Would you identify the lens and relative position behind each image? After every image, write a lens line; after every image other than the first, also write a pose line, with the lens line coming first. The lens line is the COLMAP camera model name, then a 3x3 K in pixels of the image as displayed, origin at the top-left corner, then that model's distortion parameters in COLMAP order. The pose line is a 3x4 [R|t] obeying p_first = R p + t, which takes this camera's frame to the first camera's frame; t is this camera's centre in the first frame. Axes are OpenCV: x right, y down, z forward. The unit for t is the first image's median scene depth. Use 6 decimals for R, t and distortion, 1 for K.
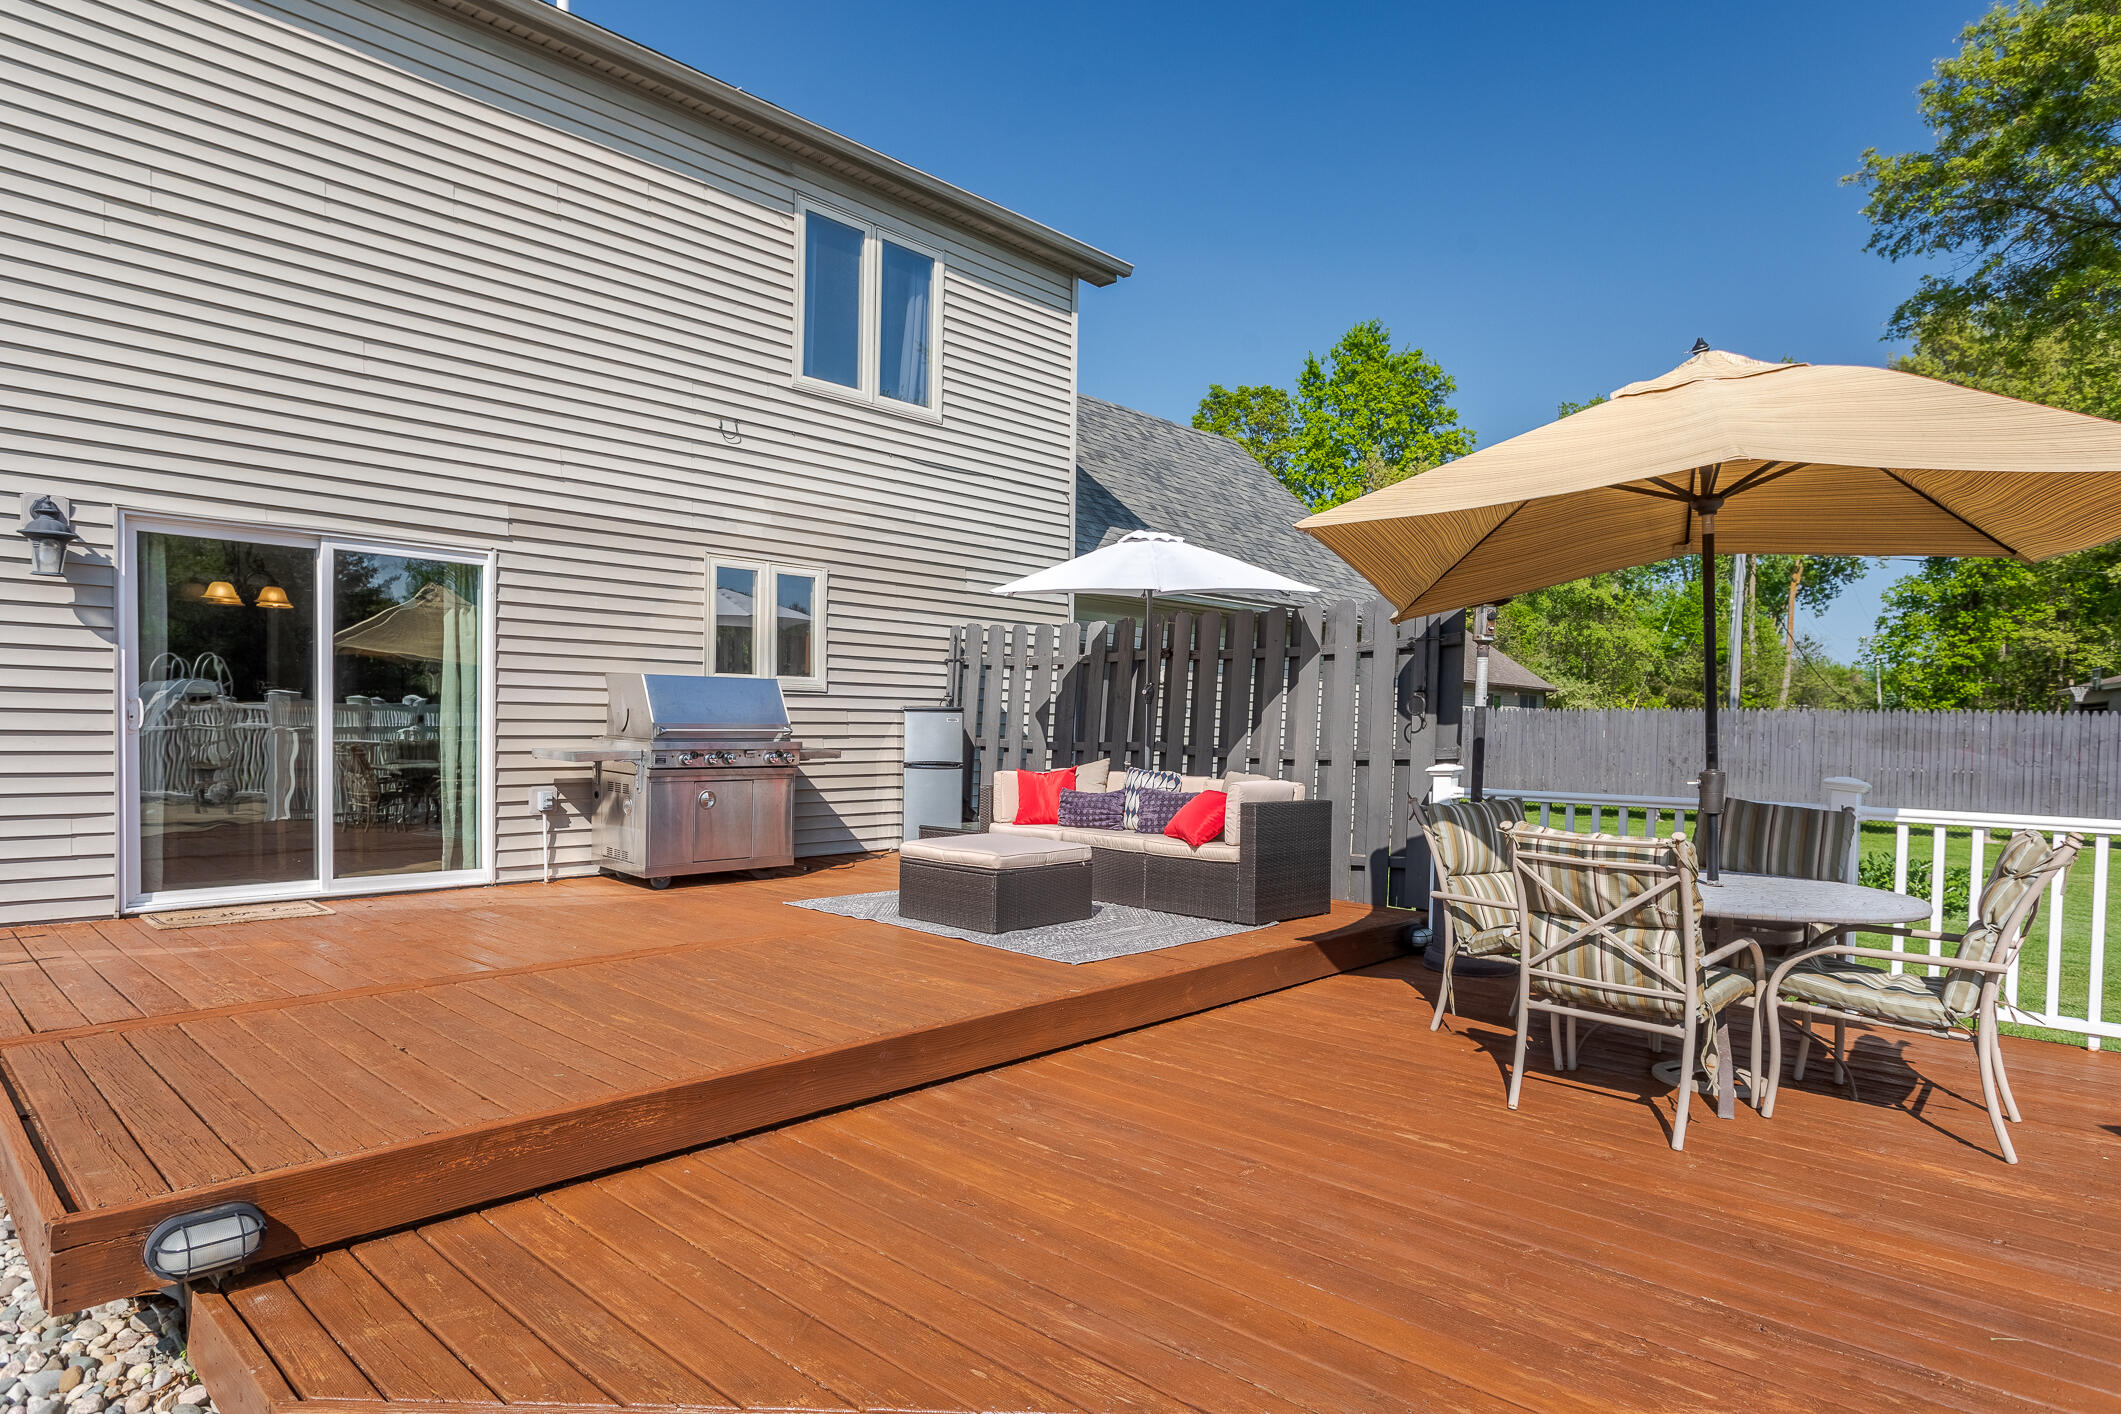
lens RADIAL K [[1187.2, 0, 1021.9], [0, 1187.2, 753.5], [0, 0, 1]] dist [-0.001326, -0.000569]
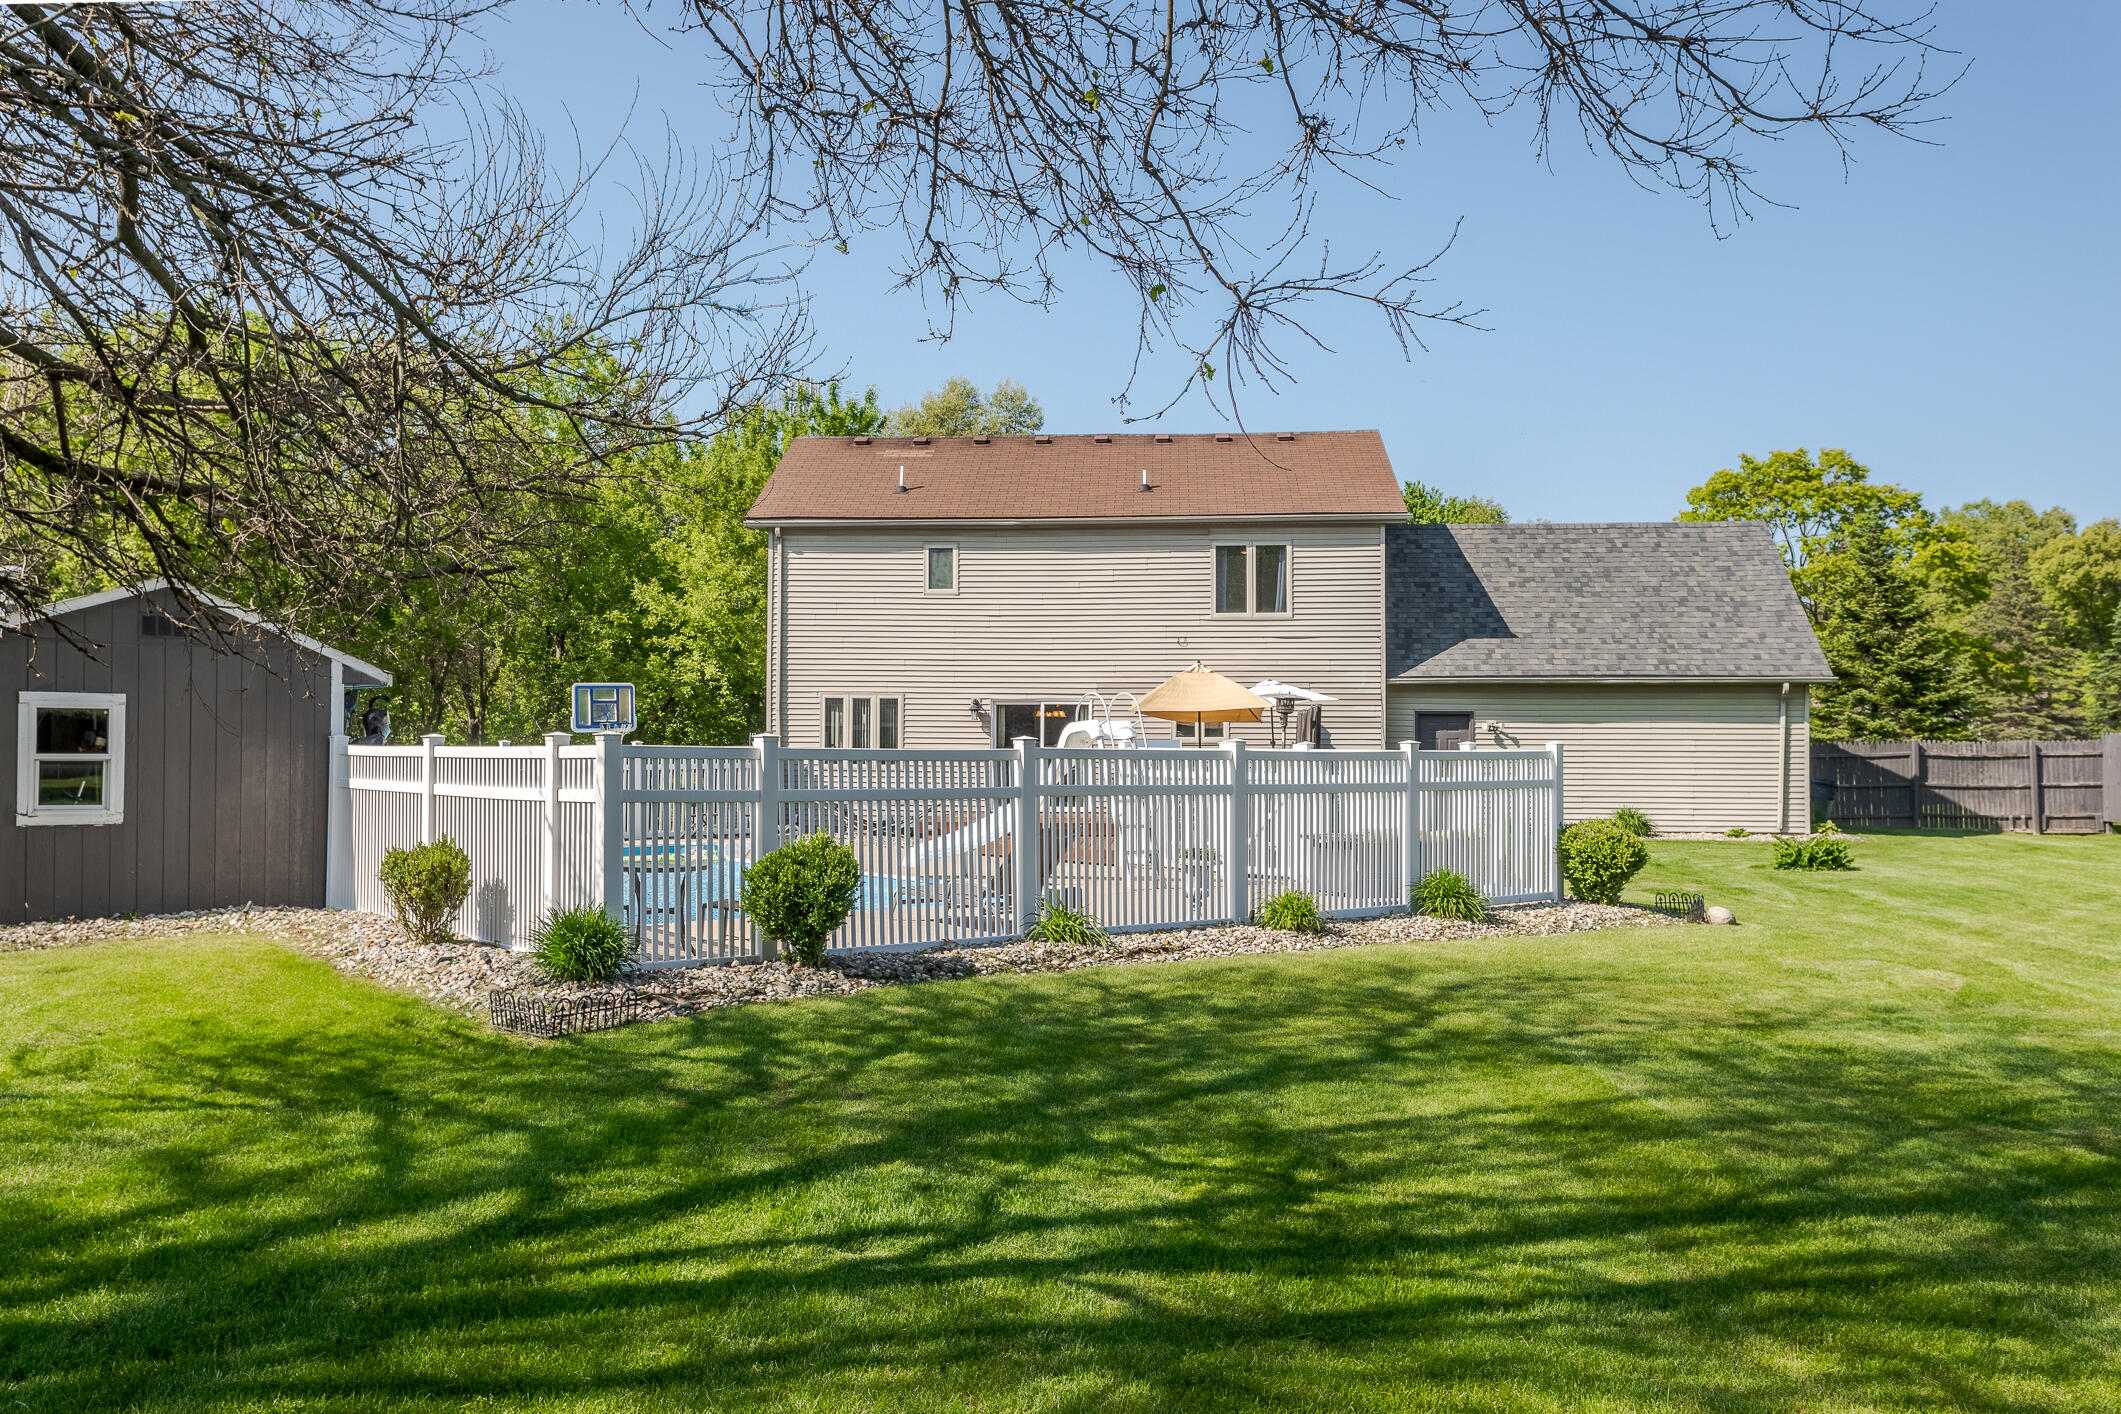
lens RADIAL K [[1743.2, 0, 1041.7], [0, 1743.2, 734.2], [0, 0, 1]] dist [0.051768, -0.002286]
pose [[0.651999, -0.023288, -0.757862, 2.686042], [-0.008551, 0.999239, -0.038062, 0.080807], [0.758171, 0.031296, 0.651304, -1.870723]]
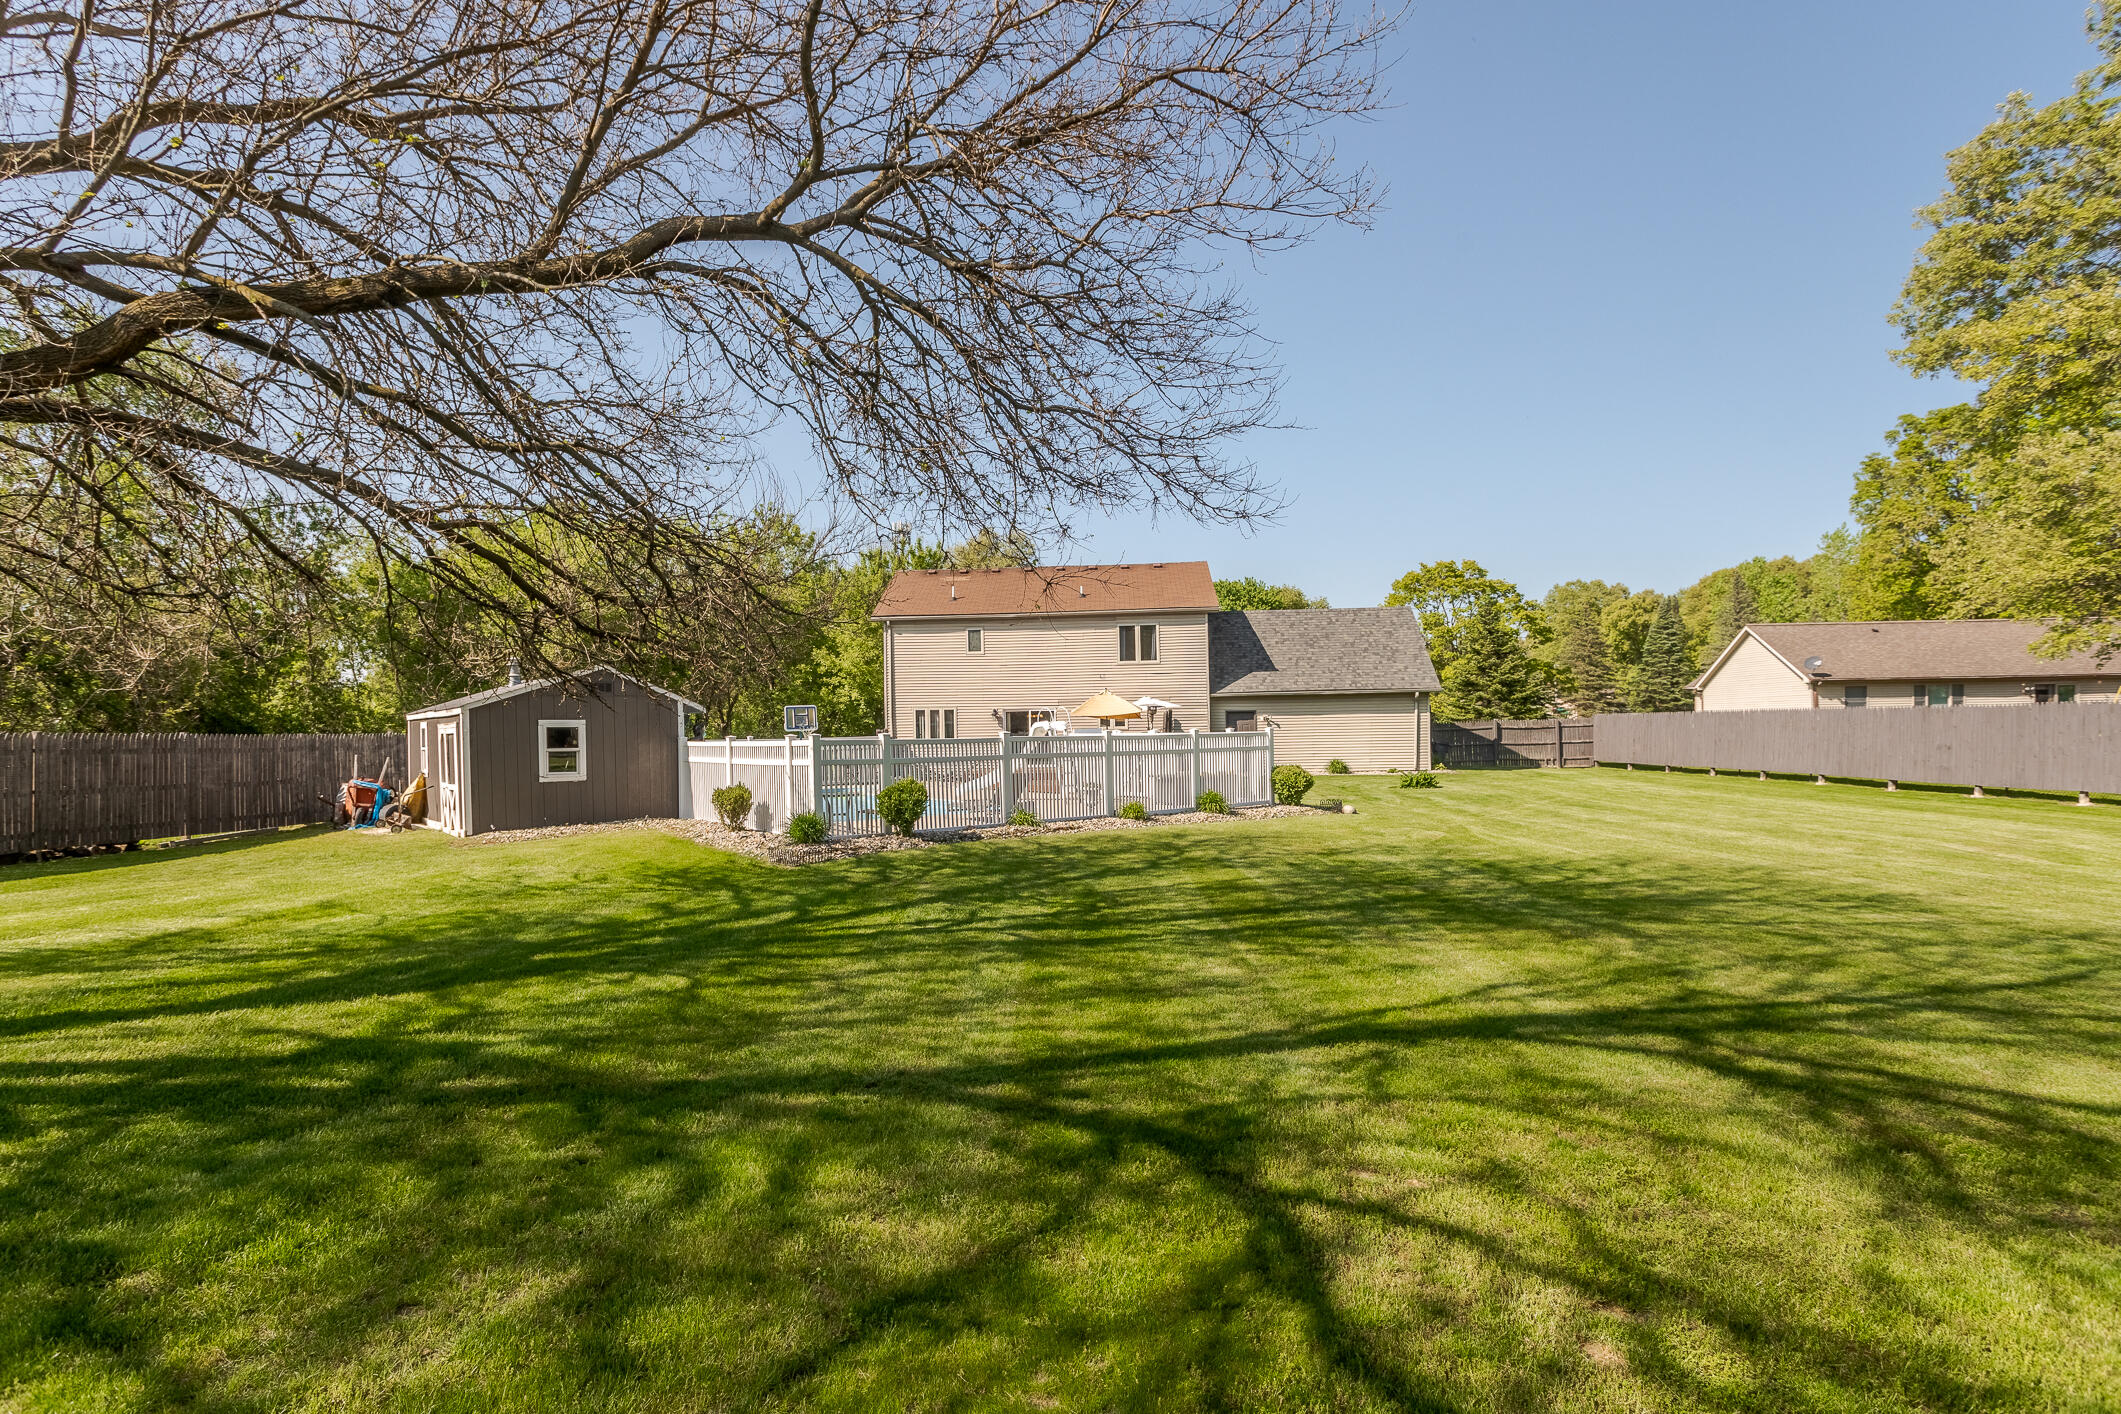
lens RADIAL K [[1035.1, 0, 1055.2], [0, 1035.1, 736.8], [0, 0, 1]] dist [0.021033, 0.000027]
pose [[0.655825, -0.026819, -0.754437, 3.164584], [0.012254, 0.999615, -0.024883, 0.086247], [0.754814, 0.007074, 0.655901, -2.164516]]
